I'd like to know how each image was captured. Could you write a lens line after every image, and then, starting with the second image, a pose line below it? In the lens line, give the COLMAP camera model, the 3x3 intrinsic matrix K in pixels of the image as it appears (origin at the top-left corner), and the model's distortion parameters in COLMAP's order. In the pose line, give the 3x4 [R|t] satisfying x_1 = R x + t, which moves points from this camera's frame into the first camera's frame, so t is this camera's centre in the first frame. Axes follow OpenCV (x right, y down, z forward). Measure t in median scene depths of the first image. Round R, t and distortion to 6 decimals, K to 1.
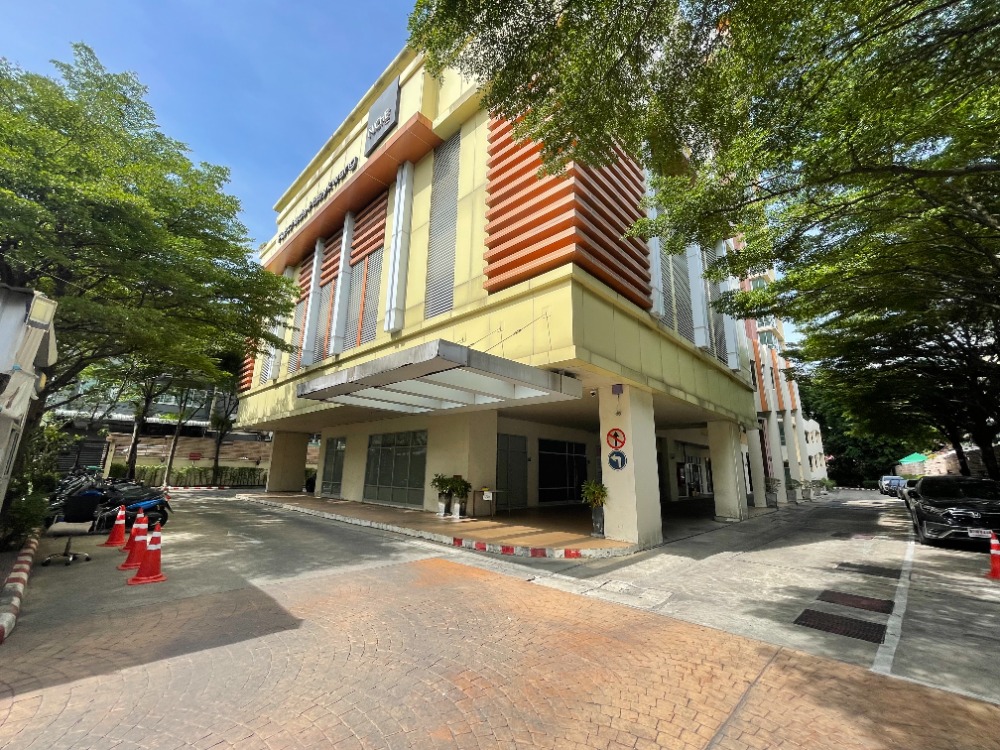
lens RADIAL K [[402.4, 0, 500.6], [0, 402.4, 372.2], [0, 0, 1]] dist [0.003055, 0.000844]
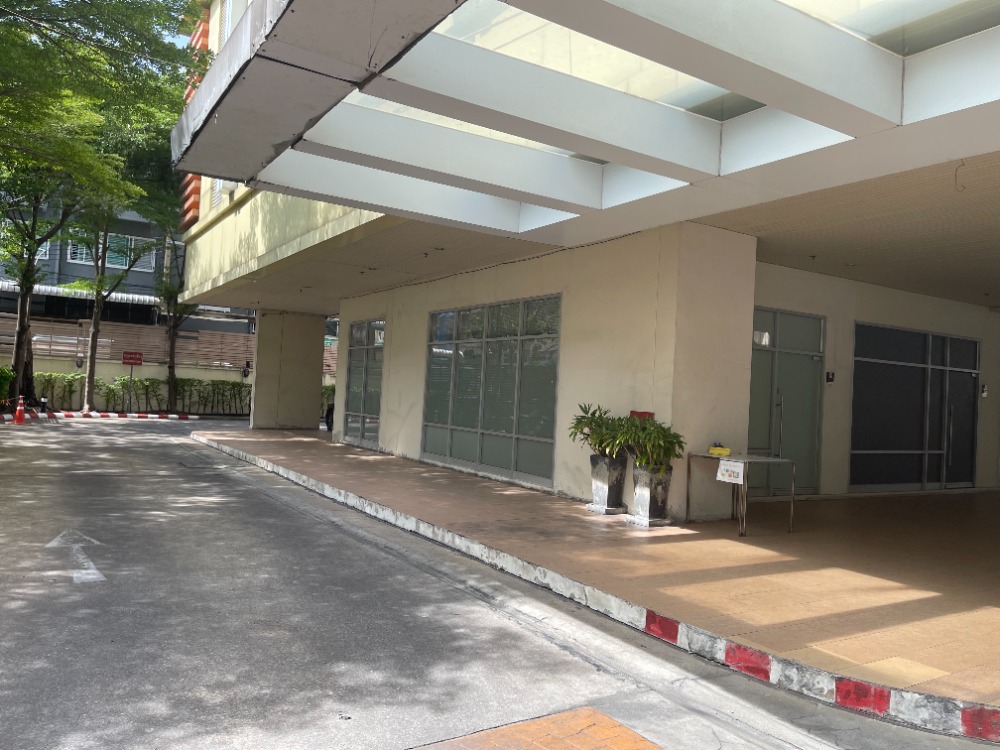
lens RADIAL K [[760.6, 0, 498.9], [0, 760.6, 370.3], [0, 0, 1]] dist [0.082065, 0.001295]
pose [[0.964853, 0.020664, -0.261978, -0.041108], [0.032212, 0.980087, 0.195939, 0.063142], [0.260810, -0.197491, 0.944974, 0.250669]]
